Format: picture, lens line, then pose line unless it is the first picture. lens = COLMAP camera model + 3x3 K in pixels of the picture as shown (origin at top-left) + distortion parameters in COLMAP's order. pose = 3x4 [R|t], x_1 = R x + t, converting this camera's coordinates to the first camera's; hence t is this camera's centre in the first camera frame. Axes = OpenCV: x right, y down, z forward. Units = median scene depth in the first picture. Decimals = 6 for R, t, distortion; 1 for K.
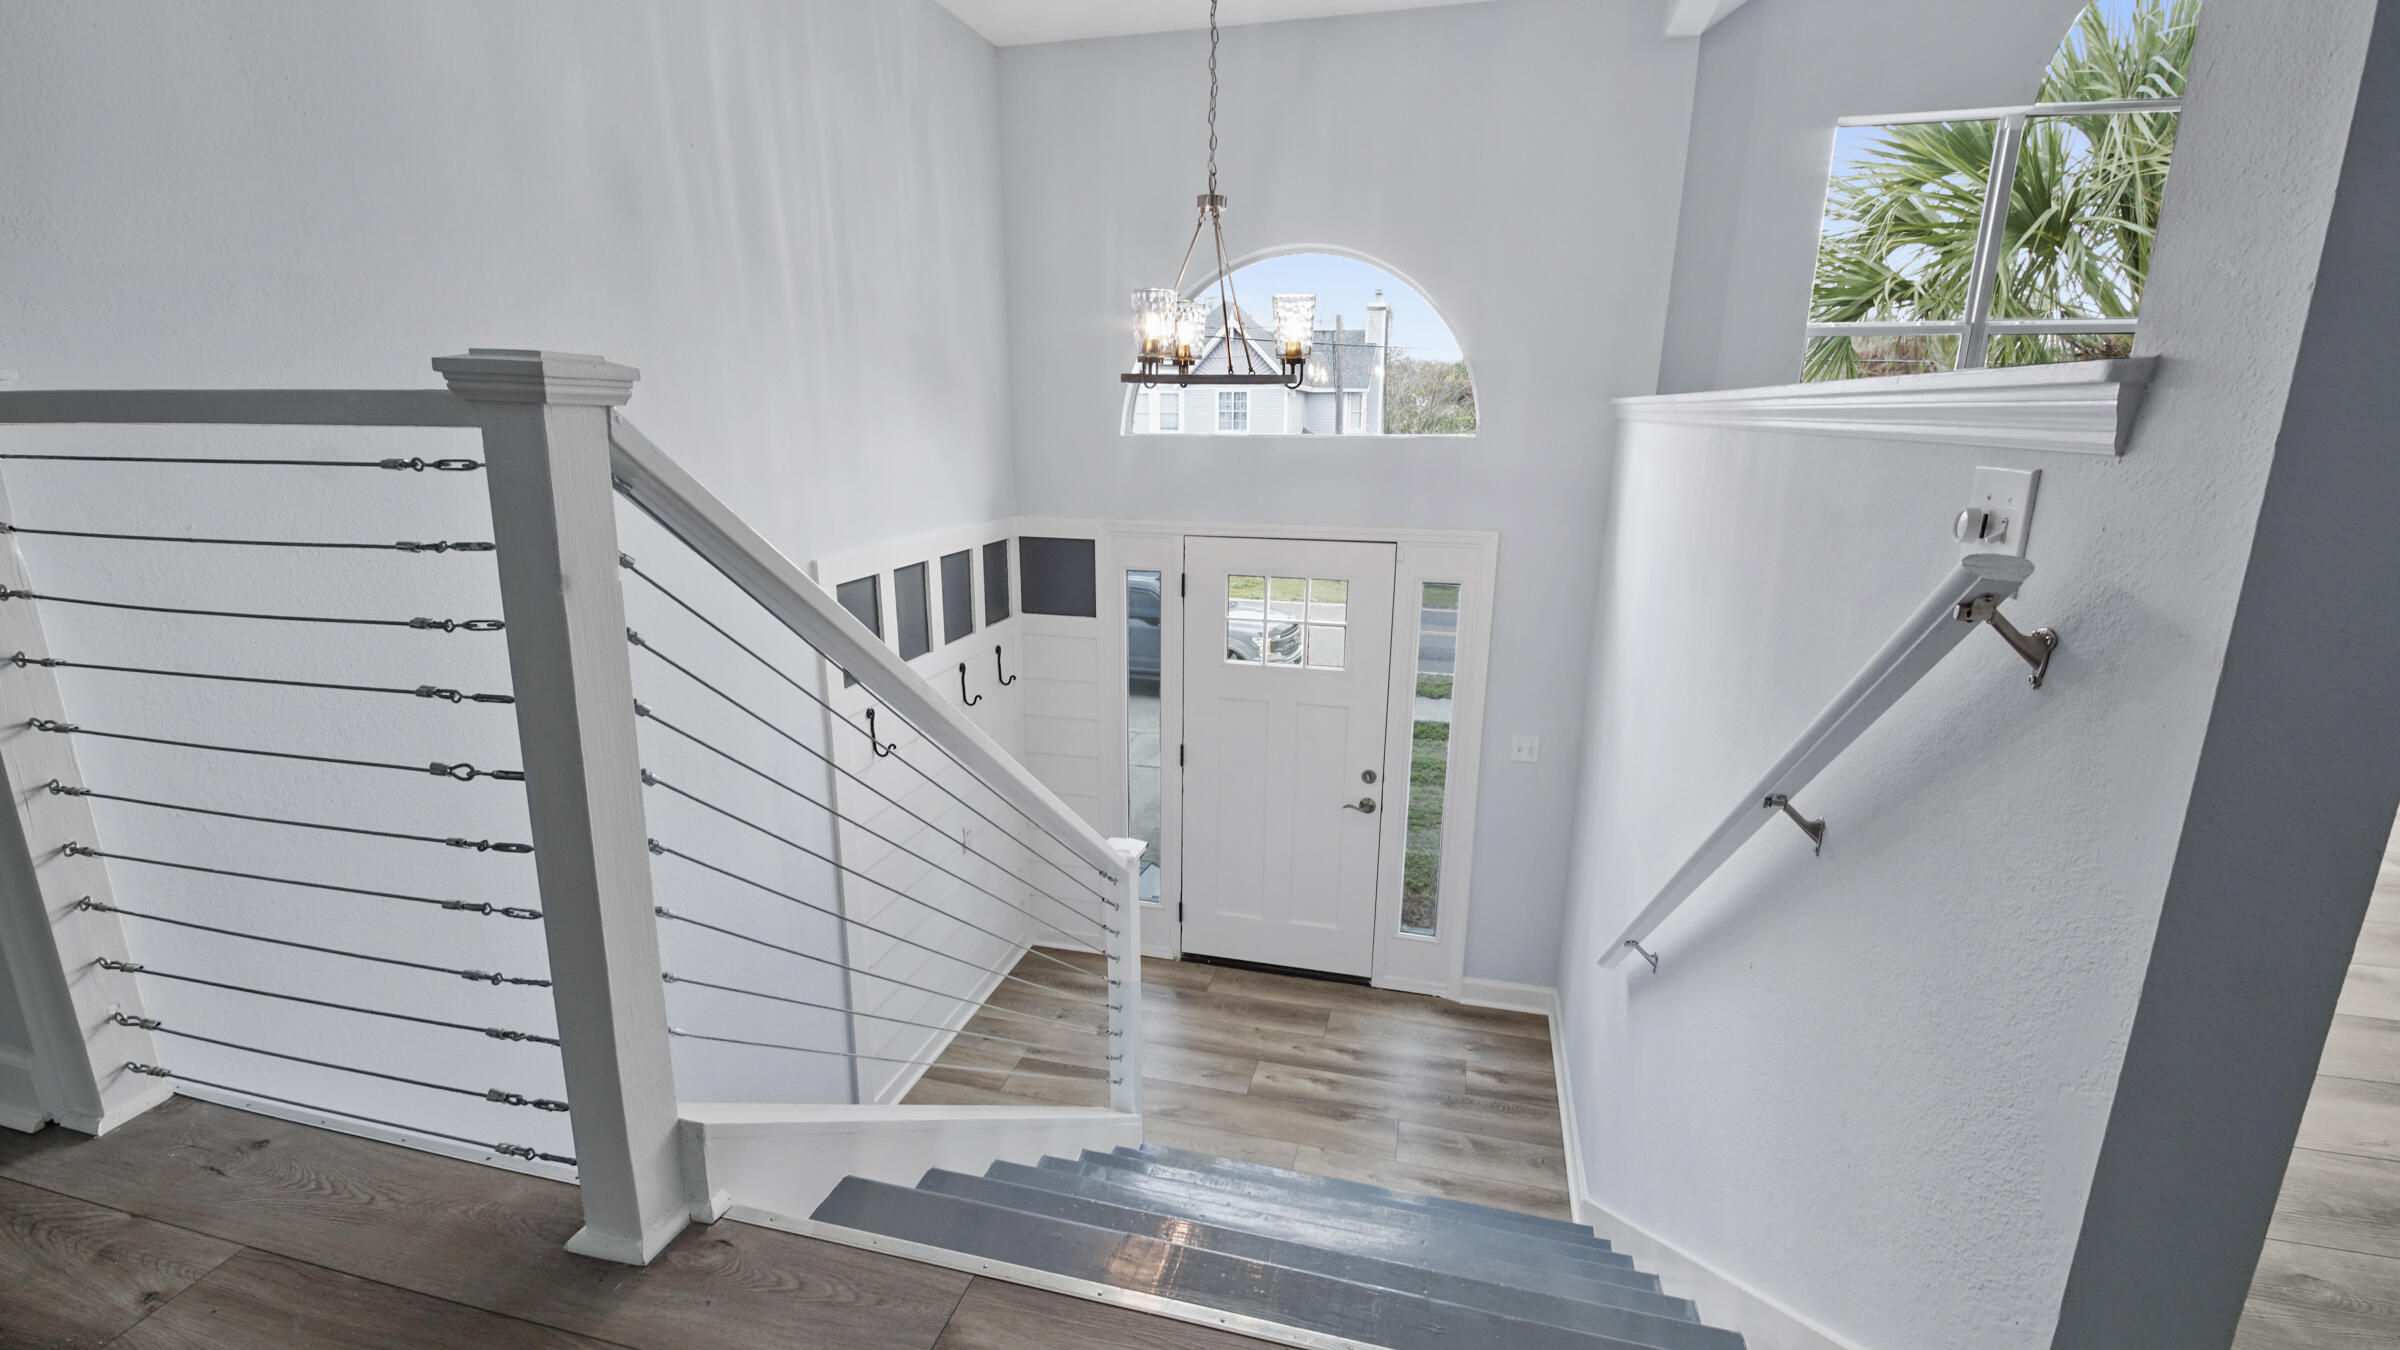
lens RADIAL K [[1064.3, 0, 1220.0], [0, 1064.3, 688.5], [0, 0, 1]] dist [0.026849, -0.011951]
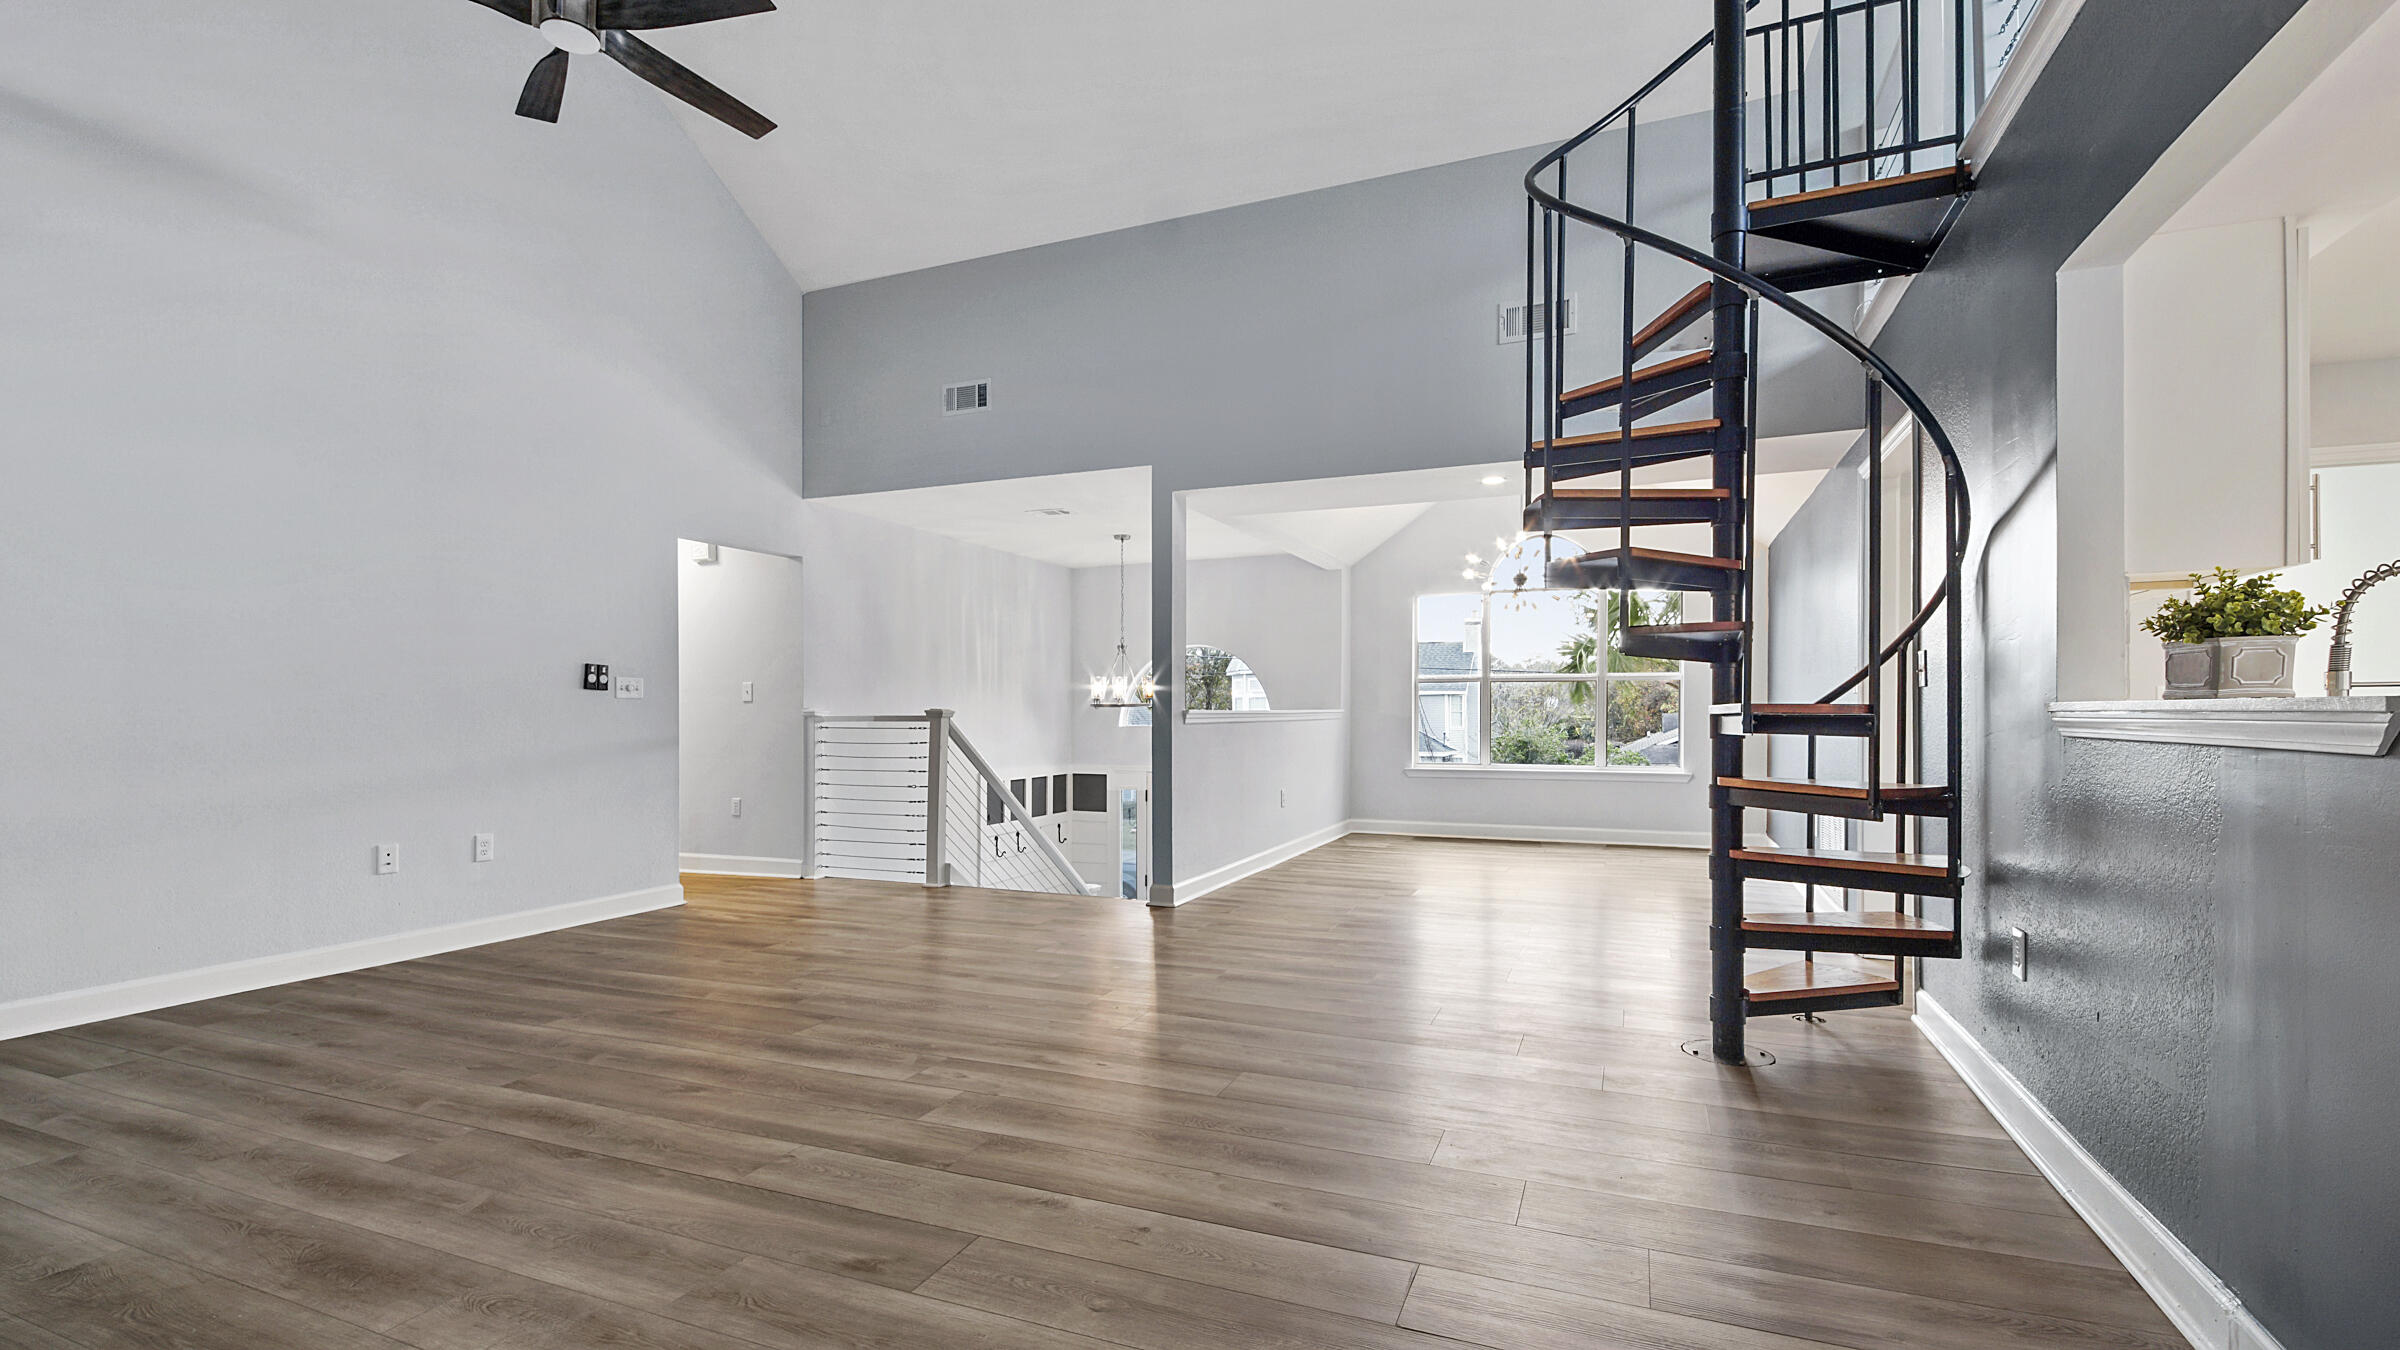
lens RADIAL K [[1064.3, 0, 1201.7], [0, 1064.3, 724.8], [0, 0, 1]] dist [0.026849, -0.011951]
pose [[0.988626, -0.009773, -0.150075, 1.346844], [-0.026697, 0.970634, -0.239076, 0.920526], [0.148004, 0.240364, 0.959333, -3.565441]]
